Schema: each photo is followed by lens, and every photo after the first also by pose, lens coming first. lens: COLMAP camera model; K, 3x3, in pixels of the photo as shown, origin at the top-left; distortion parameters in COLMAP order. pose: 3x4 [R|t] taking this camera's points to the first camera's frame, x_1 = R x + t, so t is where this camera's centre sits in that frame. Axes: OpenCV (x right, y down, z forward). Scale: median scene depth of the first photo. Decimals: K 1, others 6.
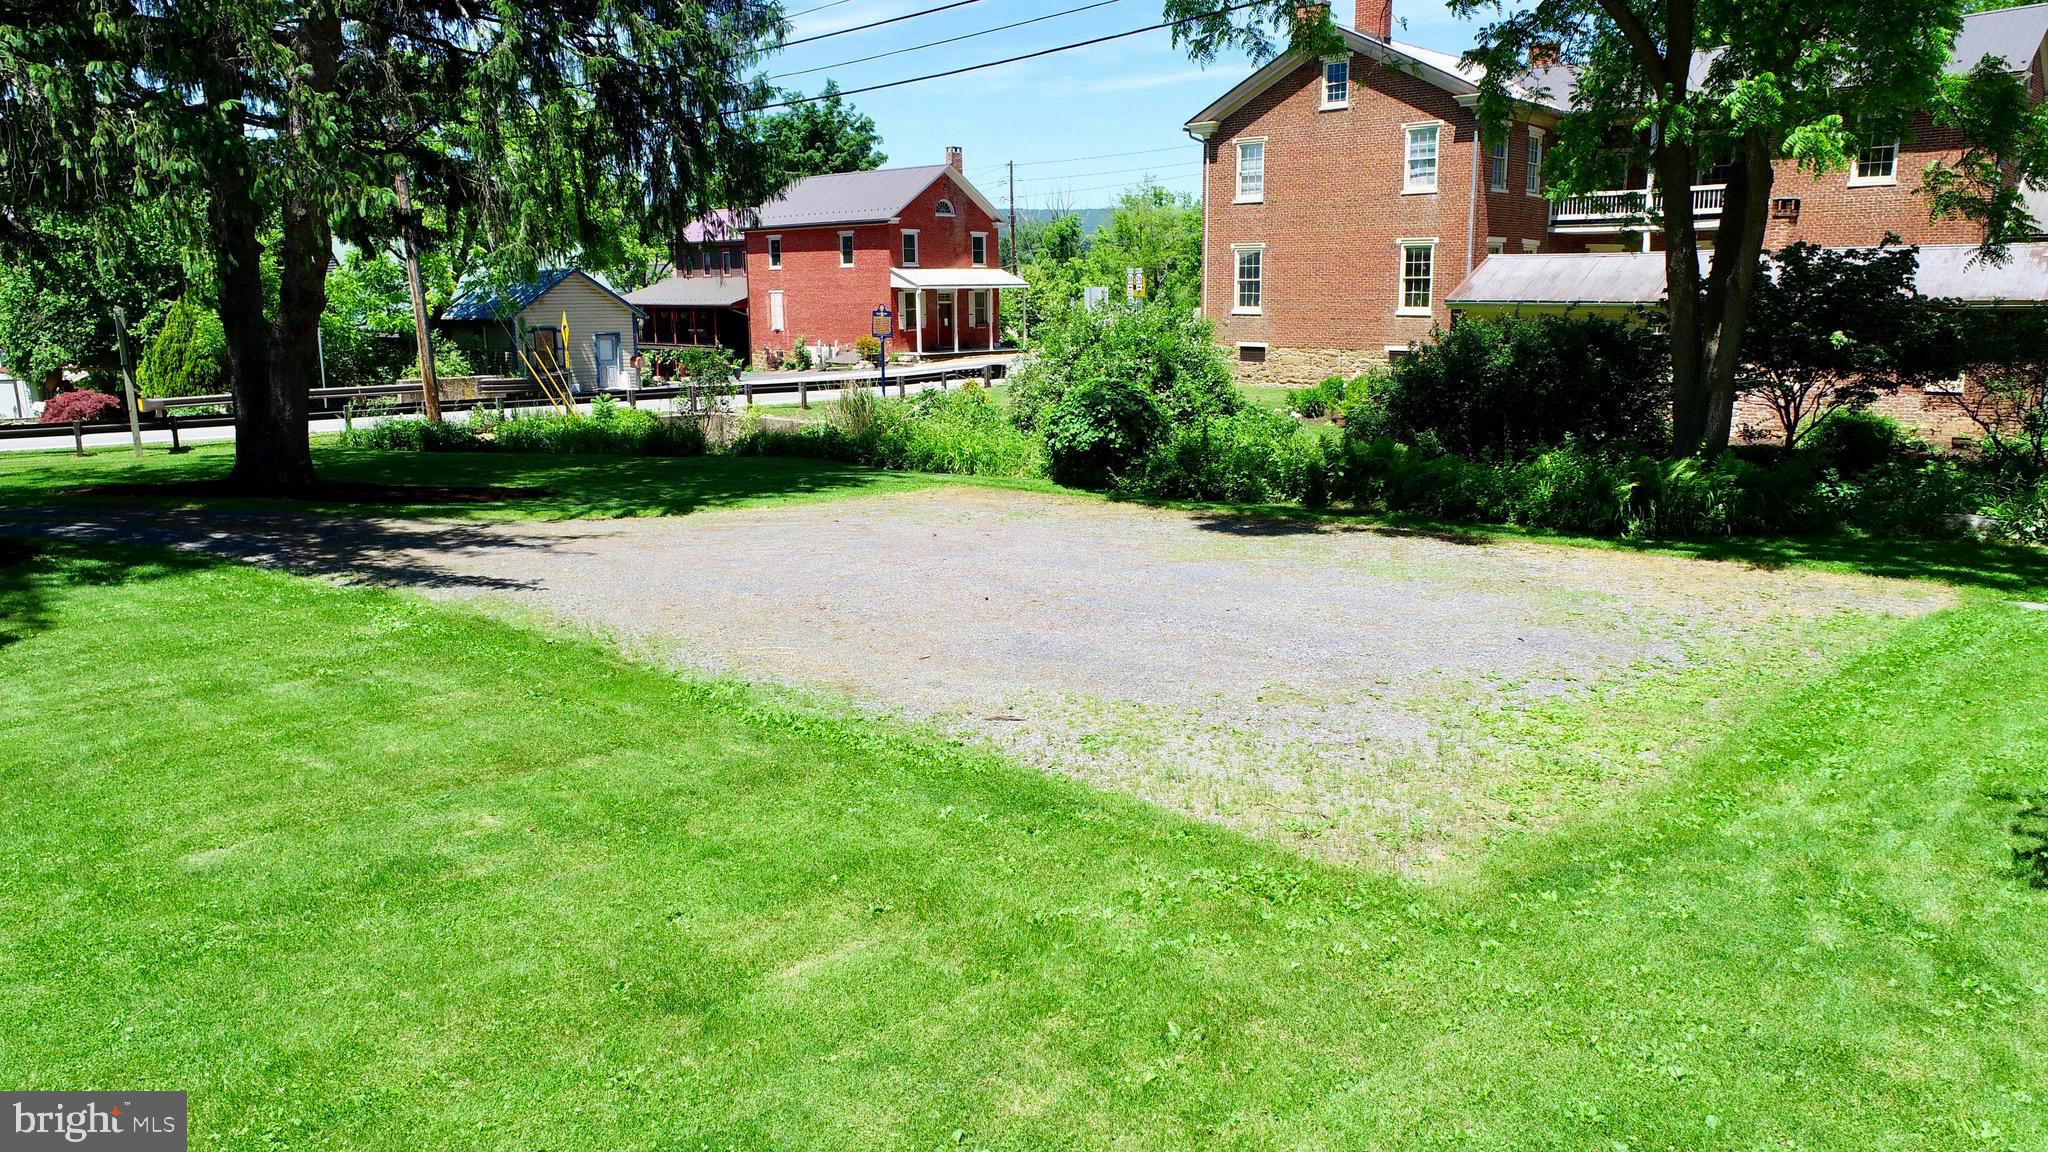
lens RADIAL K [[1389.9, 0, 1021.5], [0, 1389.9, 565.3], [0, 0, 1]] dist [-0.003306, 0.004105]
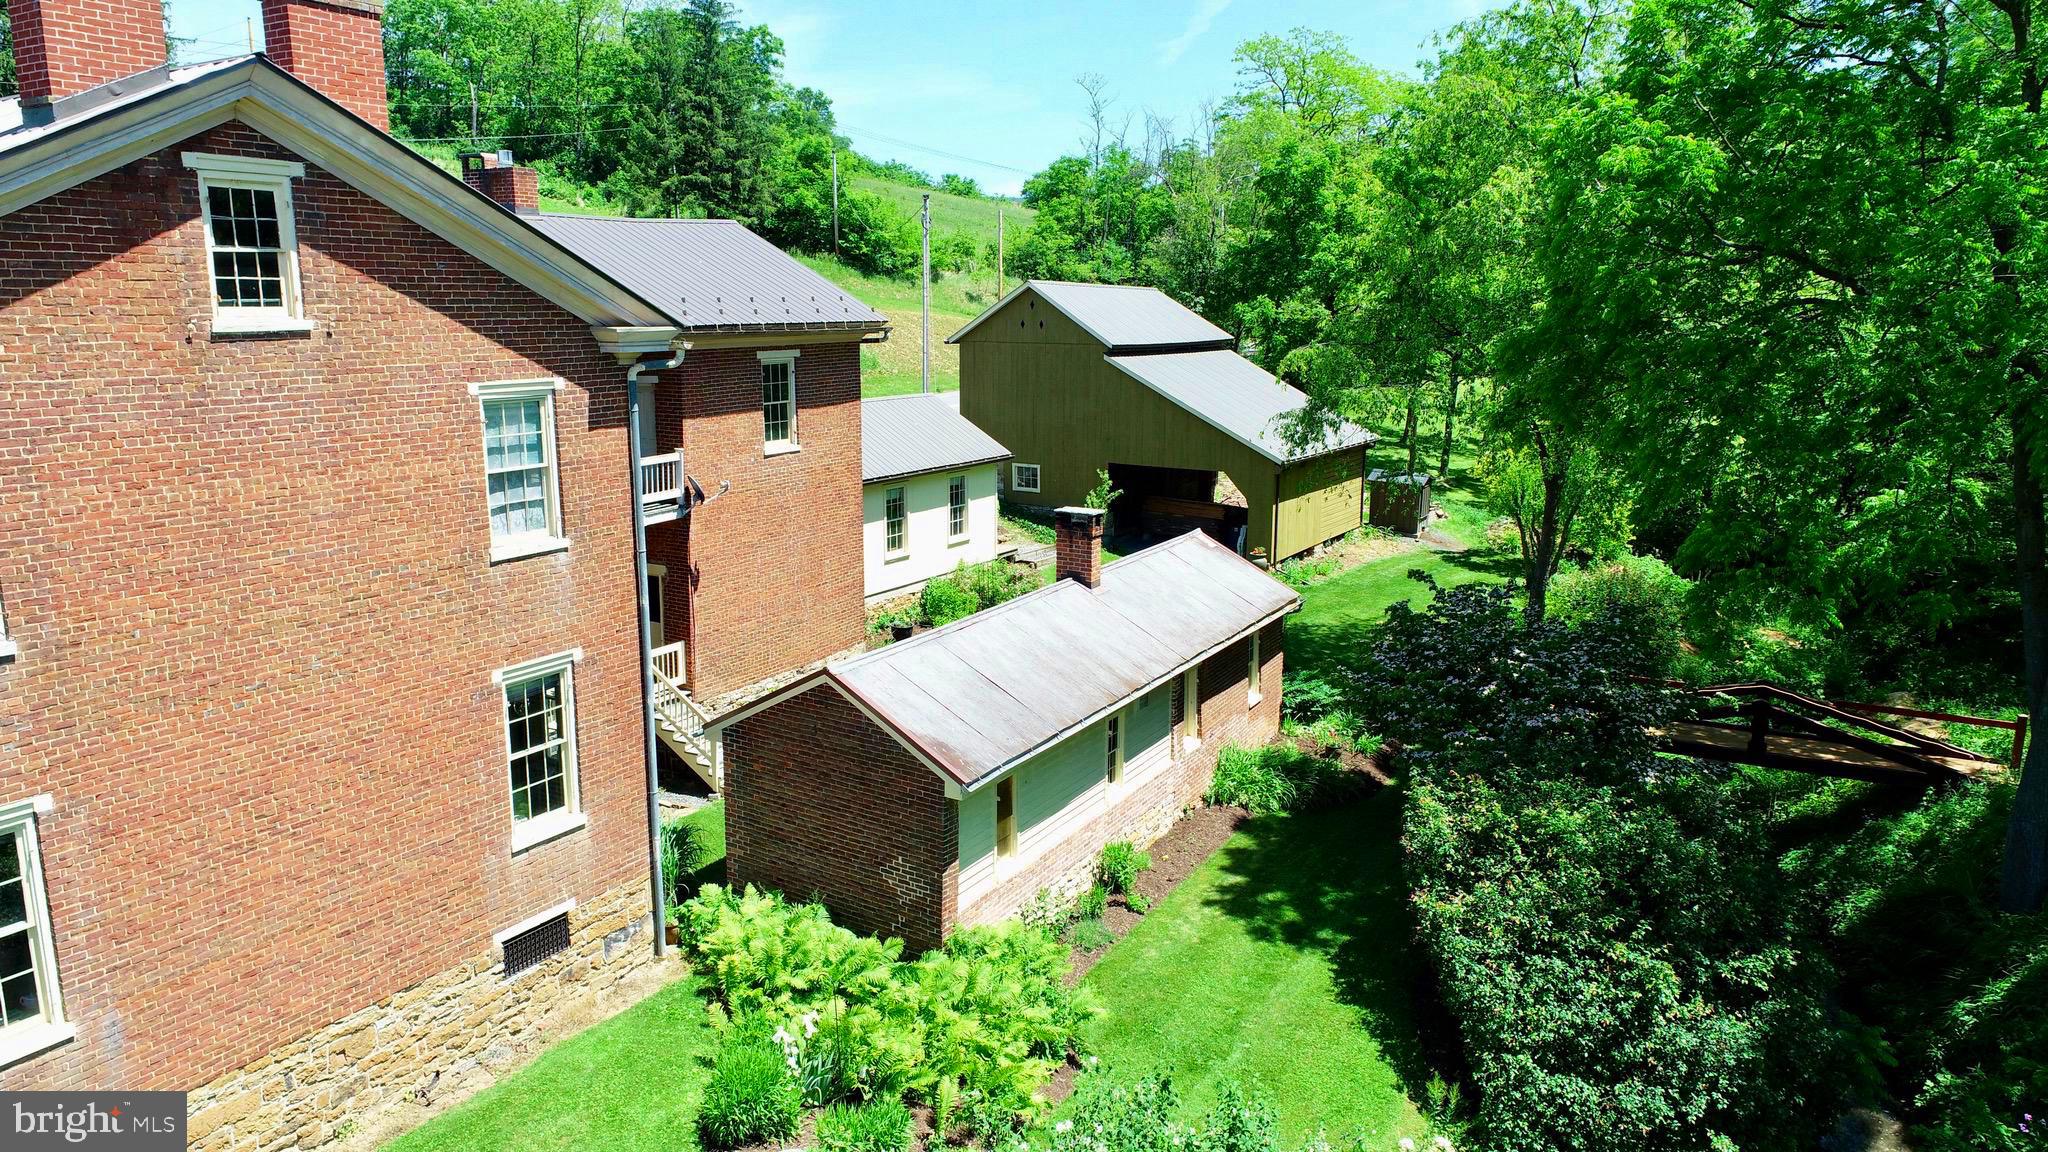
lens RADIAL K [[1389.9, 0, 1027.3], [0, 1389.9, 591.2], [0, 0, 1]] dist [-0.003306, 0.004105]
pose [[-0.215672, -0.193558, 0.957090, -0.127057], [0.195850, 0.951665, 0.236594, -0.321699], [-0.956623, 0.238473, -0.167339, 0.926987]]
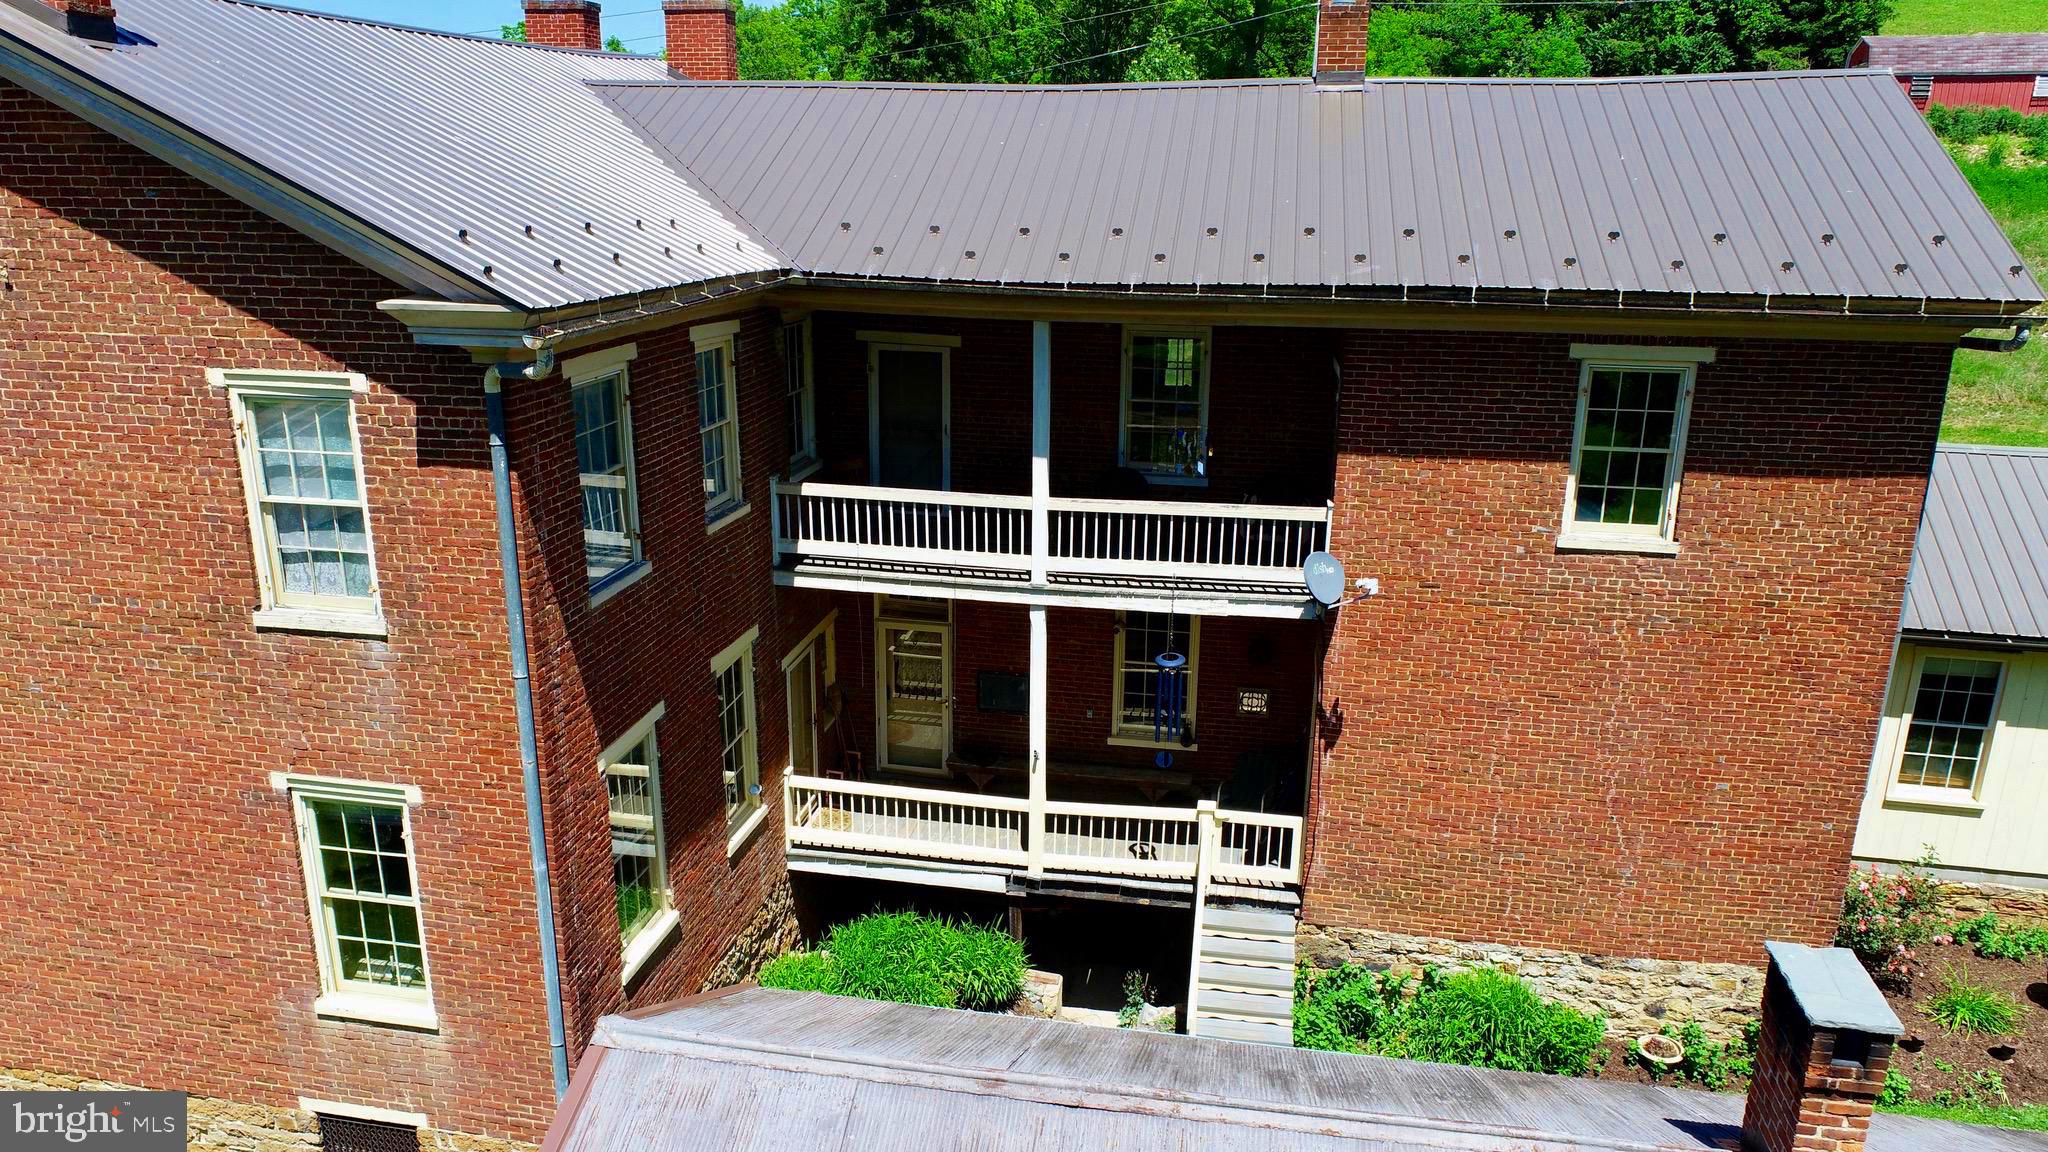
lens RADIAL K [[1389.9, 0, 1009.3], [0, 1389.9, 581.8], [0, 0, 1]] dist [-0.003306, 0.004105]
pose [[0.850024, -0.136455, 0.508763, 0.262423], [0.089986, 0.989283, 0.114989, -0.293463], [-0.519001, -0.051962, 0.853192, 0.701422]]
